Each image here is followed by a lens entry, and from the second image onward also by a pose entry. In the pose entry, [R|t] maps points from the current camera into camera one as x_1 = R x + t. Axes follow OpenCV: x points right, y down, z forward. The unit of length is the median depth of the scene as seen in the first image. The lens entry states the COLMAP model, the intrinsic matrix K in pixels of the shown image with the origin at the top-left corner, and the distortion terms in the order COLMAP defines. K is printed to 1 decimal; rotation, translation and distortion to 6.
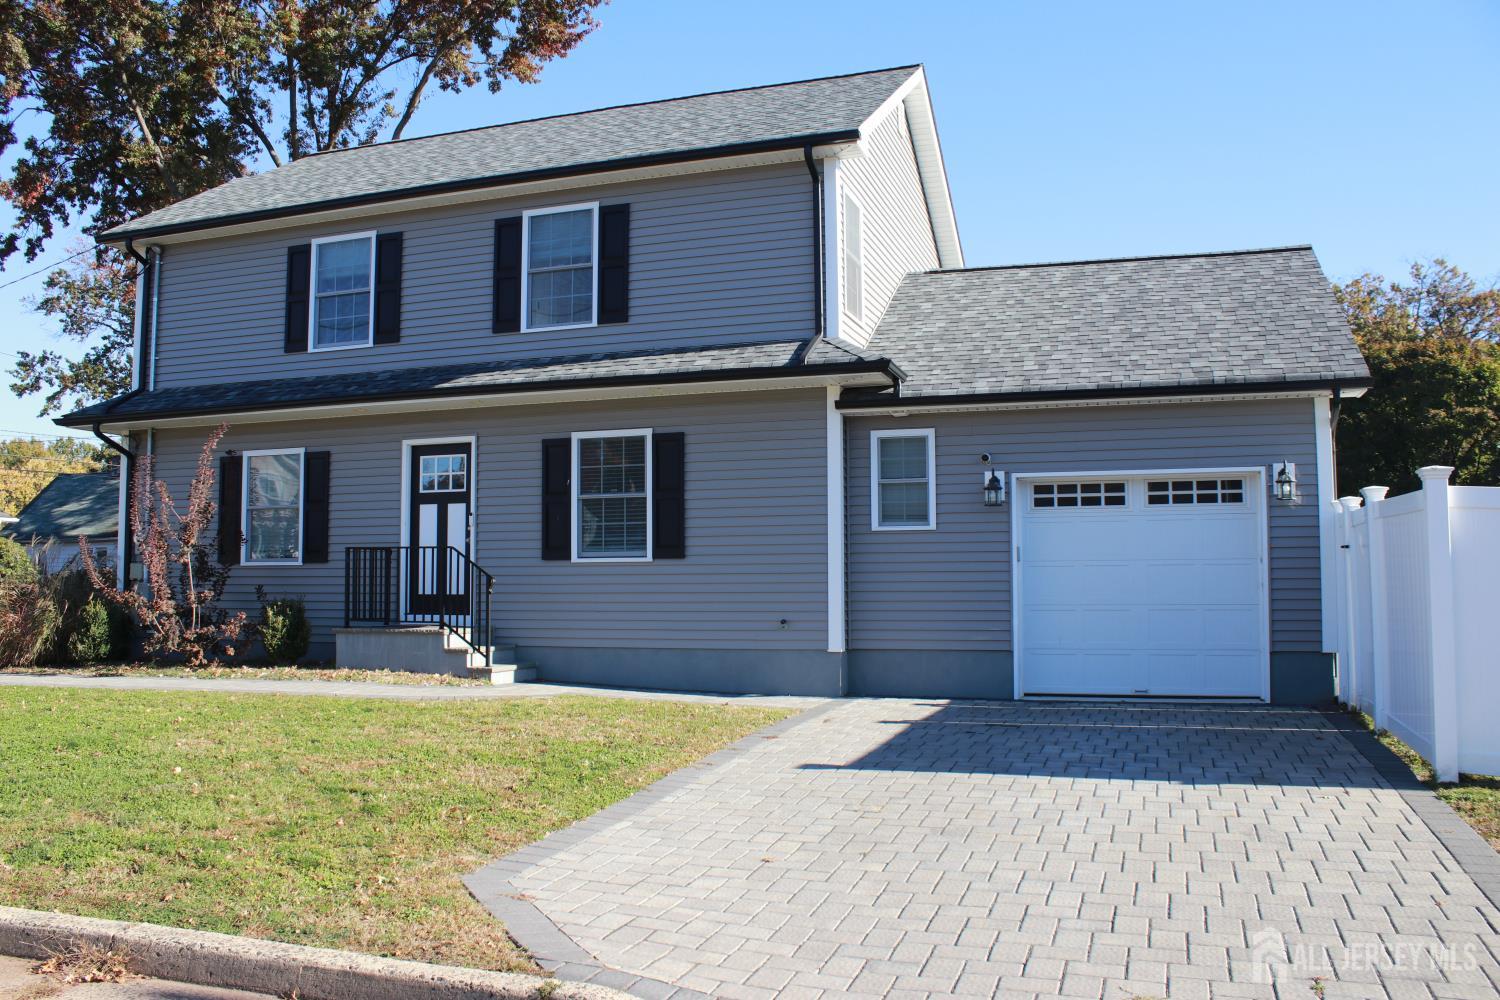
lens RADIAL K [[1146.8, 0, 750.4], [0, 1146.8, 514.6], [0, 0, 1]] dist [-0.112725, -0.000339]
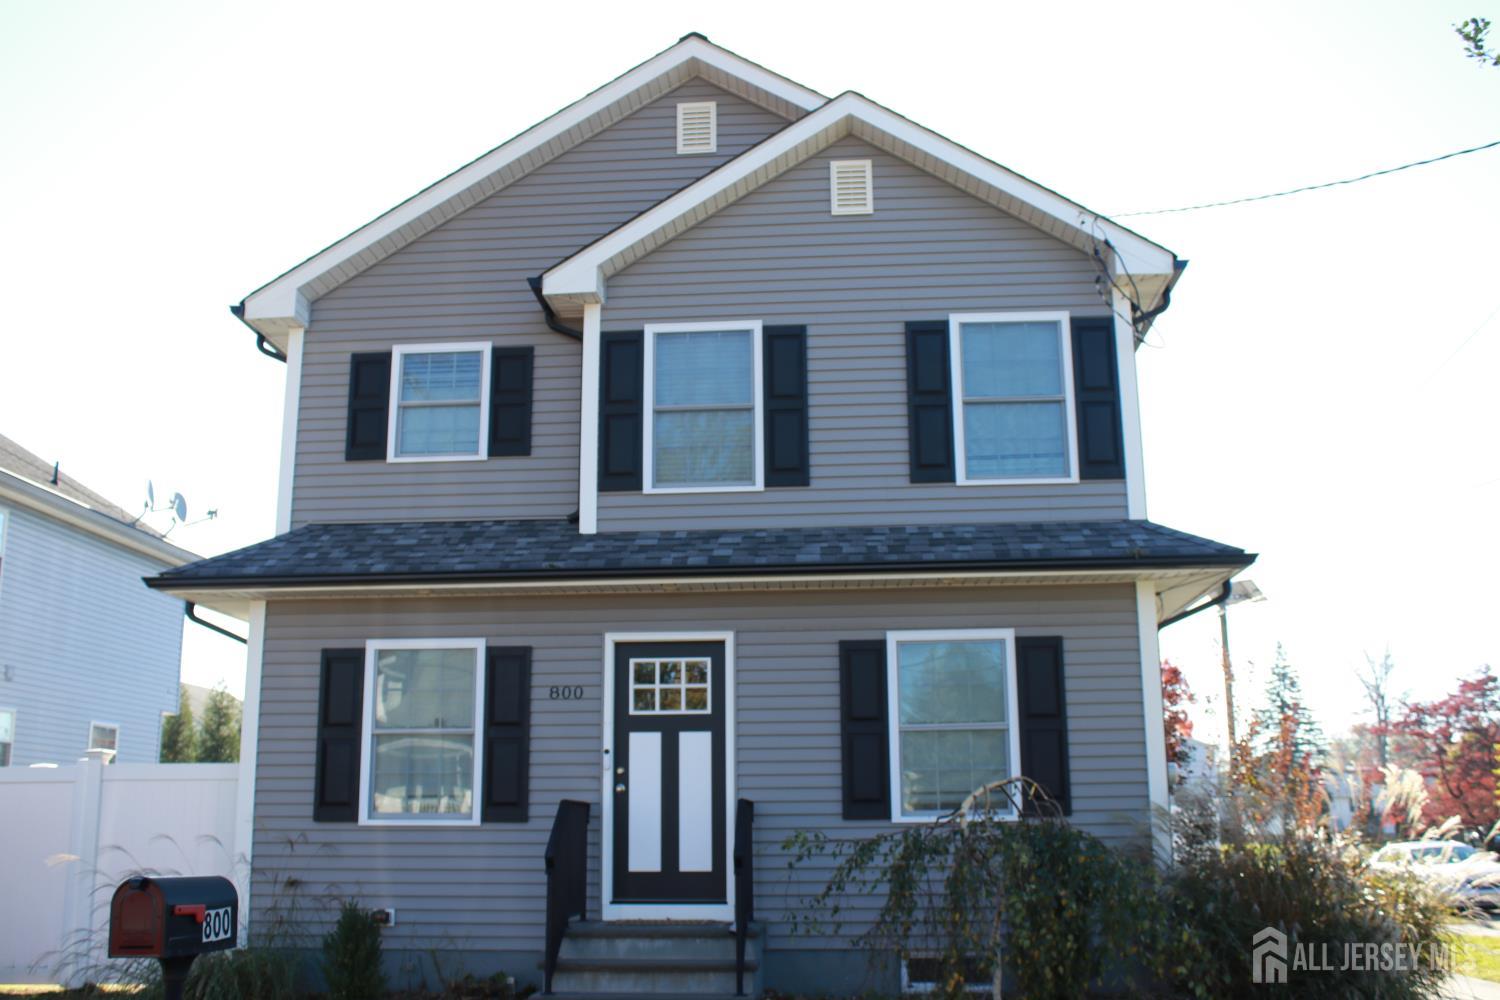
lens RADIAL K [[1462.2, 0, 784.5], [0, 1462.2, 457.8], [0, 0, 1]] dist [0.003993, 0.001775]
pose [[0.973778, 0.057828, 0.220027, -0.423775], [-0.011804, 0.978695, -0.204981, 0.009033], [-0.227193, 0.197009, 0.953714, 0.134012]]
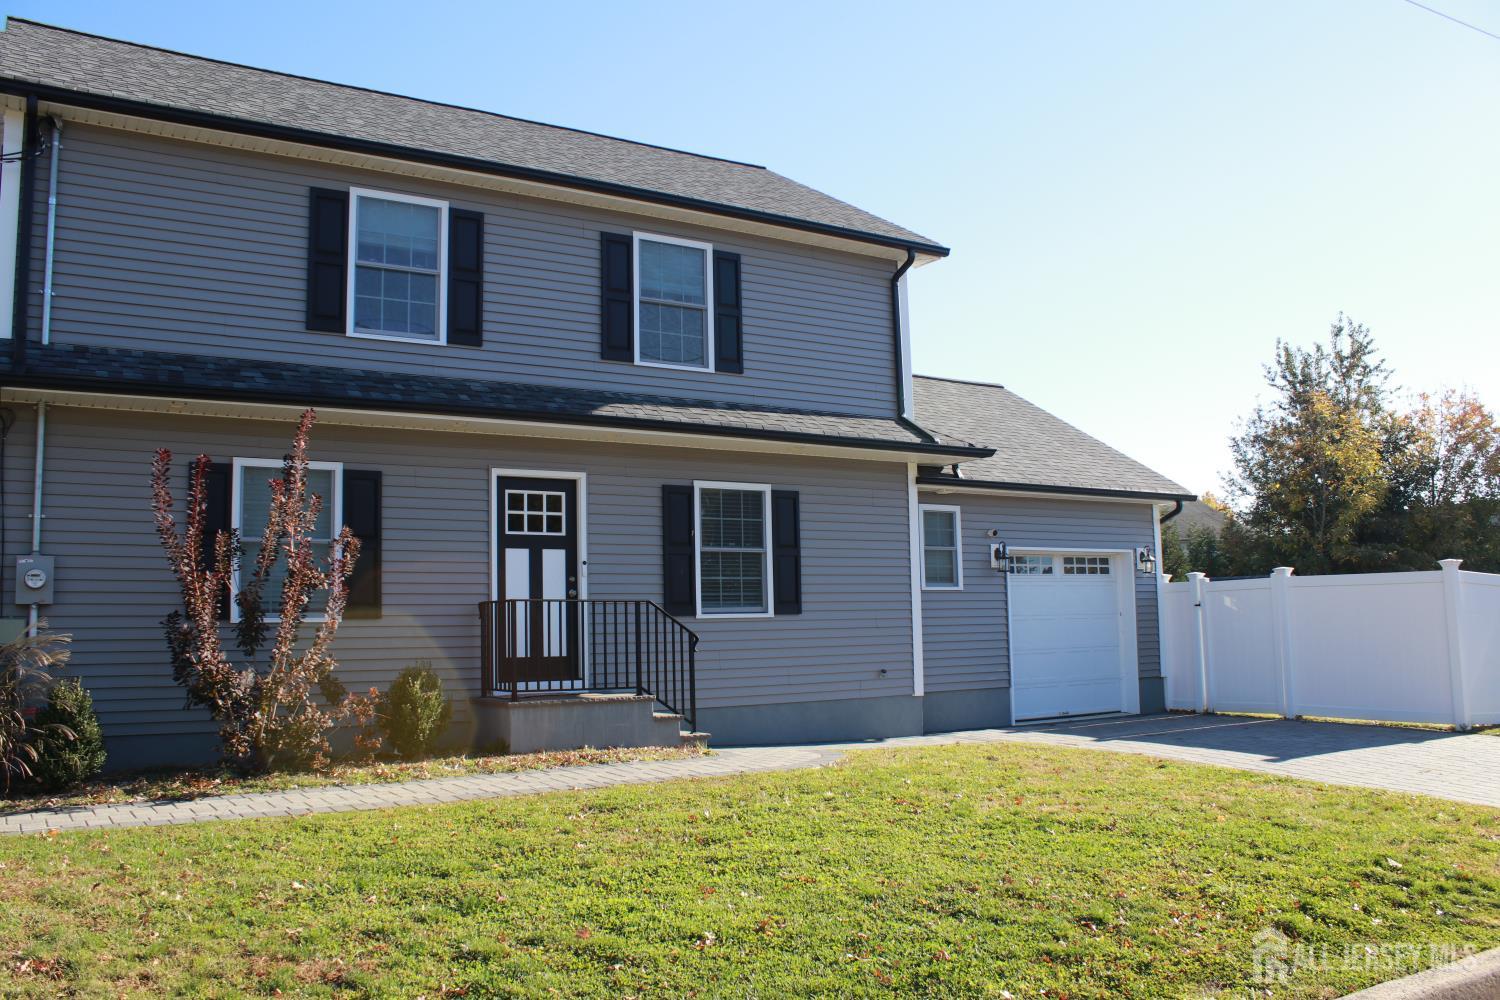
lens RADIAL K [[1243.3, 0, 750.0], [0, 1243.3, 500.0], [0, 0, 1]] dist [-0.130845, 0.001109]
pose [[0.647593, 0.071943, 0.758583, -0.905289], [-0.025964, 0.997038, -0.072392, 0.017339], [-0.761544, 0.027185, 0.647543, 0.300944]]
